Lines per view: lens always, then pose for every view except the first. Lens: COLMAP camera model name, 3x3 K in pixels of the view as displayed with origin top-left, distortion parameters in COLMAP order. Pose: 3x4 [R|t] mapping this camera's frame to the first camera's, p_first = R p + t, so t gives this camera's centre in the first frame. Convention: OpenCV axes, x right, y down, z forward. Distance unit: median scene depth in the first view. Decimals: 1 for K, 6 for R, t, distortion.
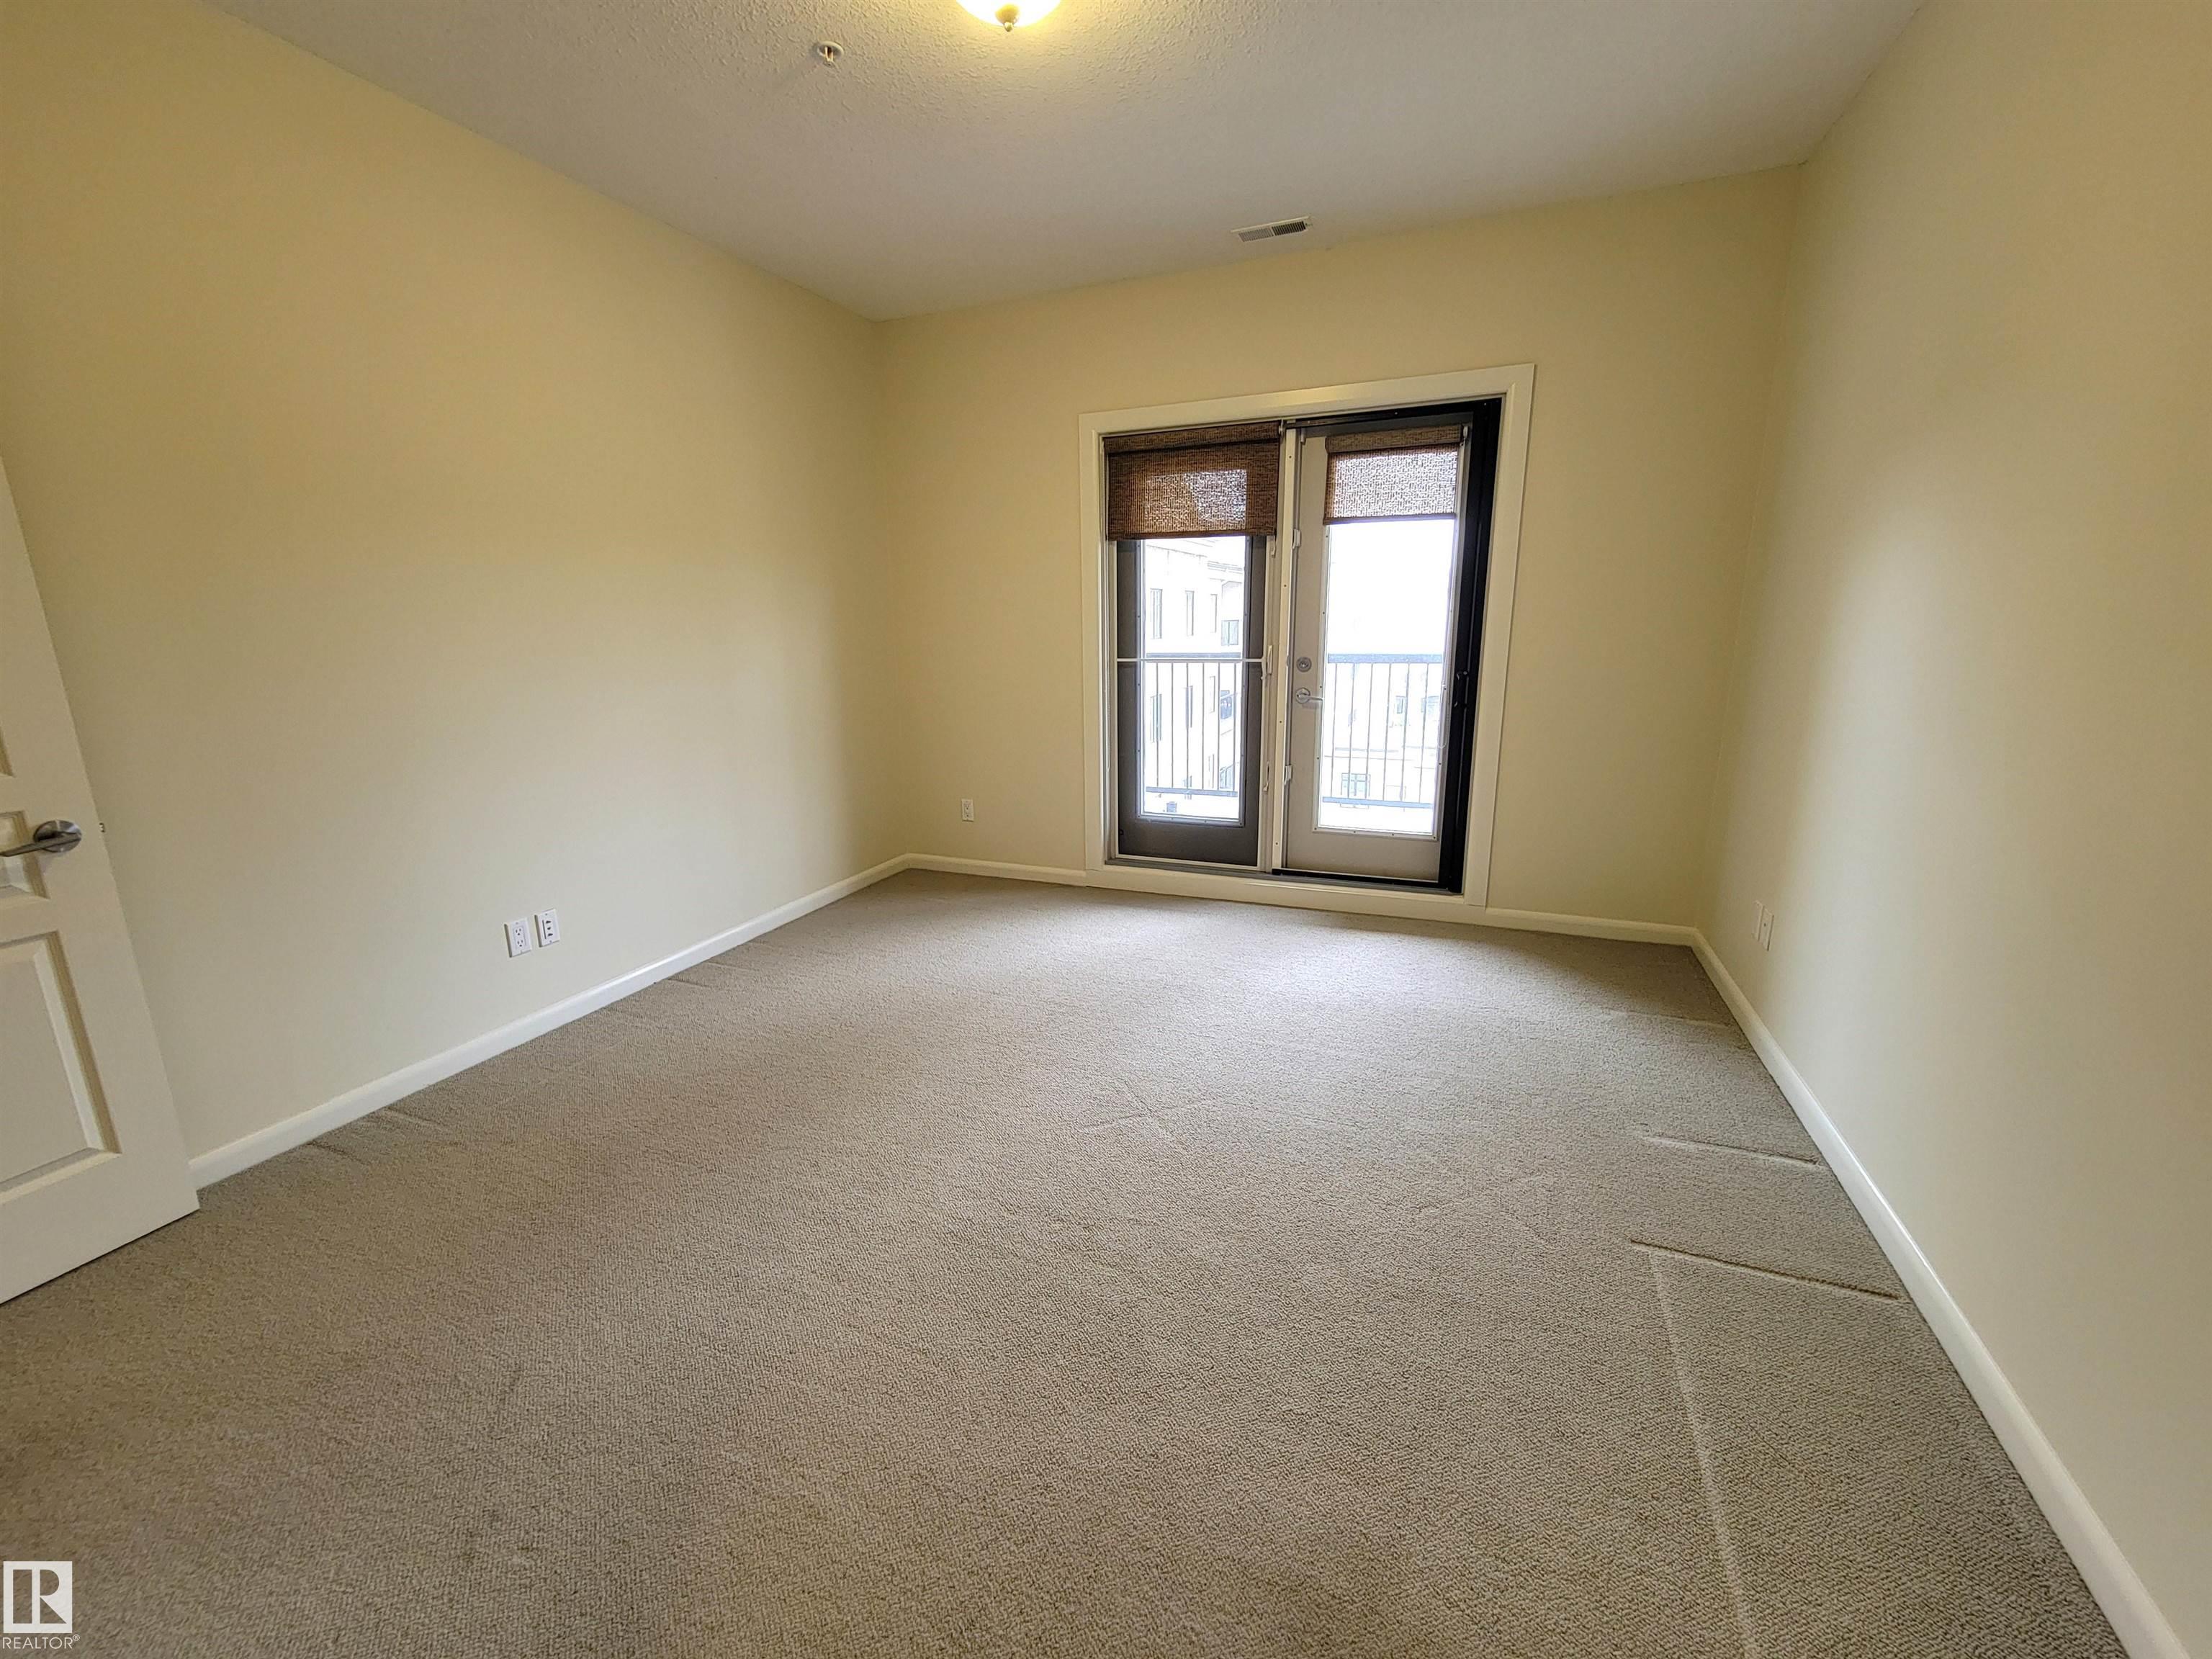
lens RADIAL K [[907.4, 0, 1094.8], [0, 907.4, 822.2], [0, 0, 1]] dist [0.000092, 0.000211]
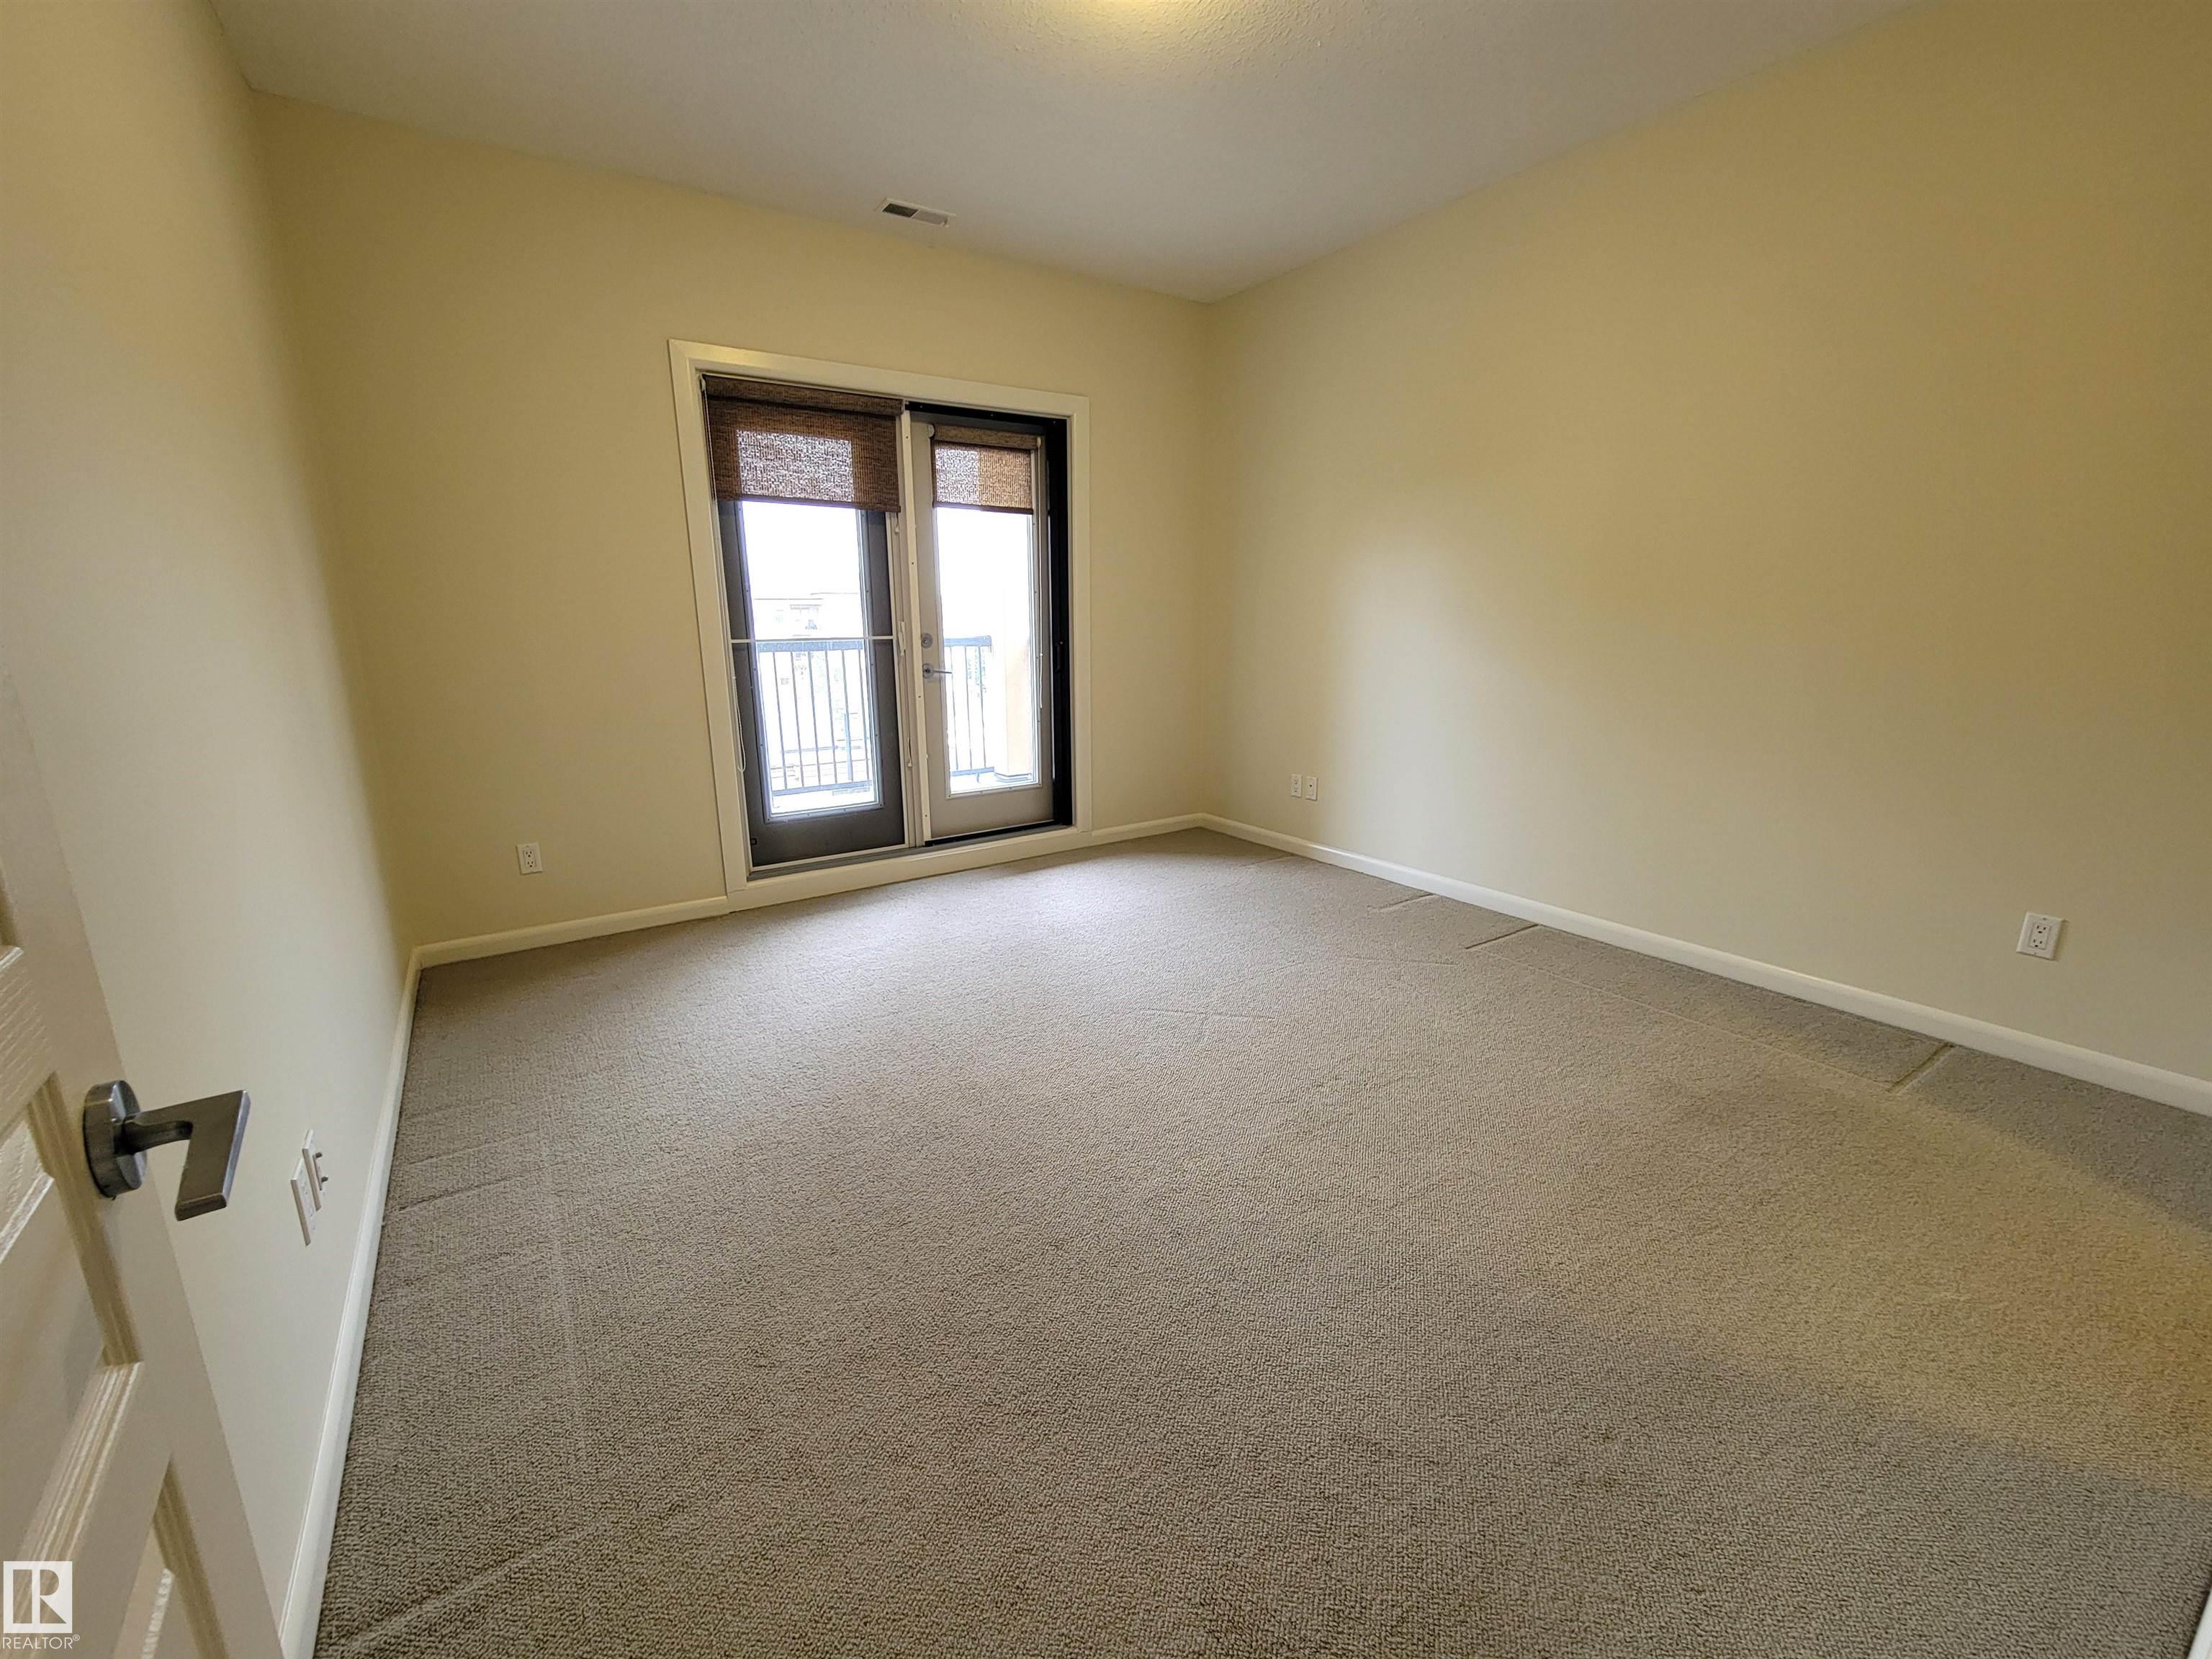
lens RADIAL K [[907.4, 0, 1094.8], [0, 907.4, 822.2], [0, 0, 1]] dist [0.000092, 0.000211]
pose [[0.554409, -0.177398, 0.813117, -0.546192], [0.184615, 0.978891, 0.087689, -0.025207], [-0.811509, 0.101499, 0.575457, 0.264147]]
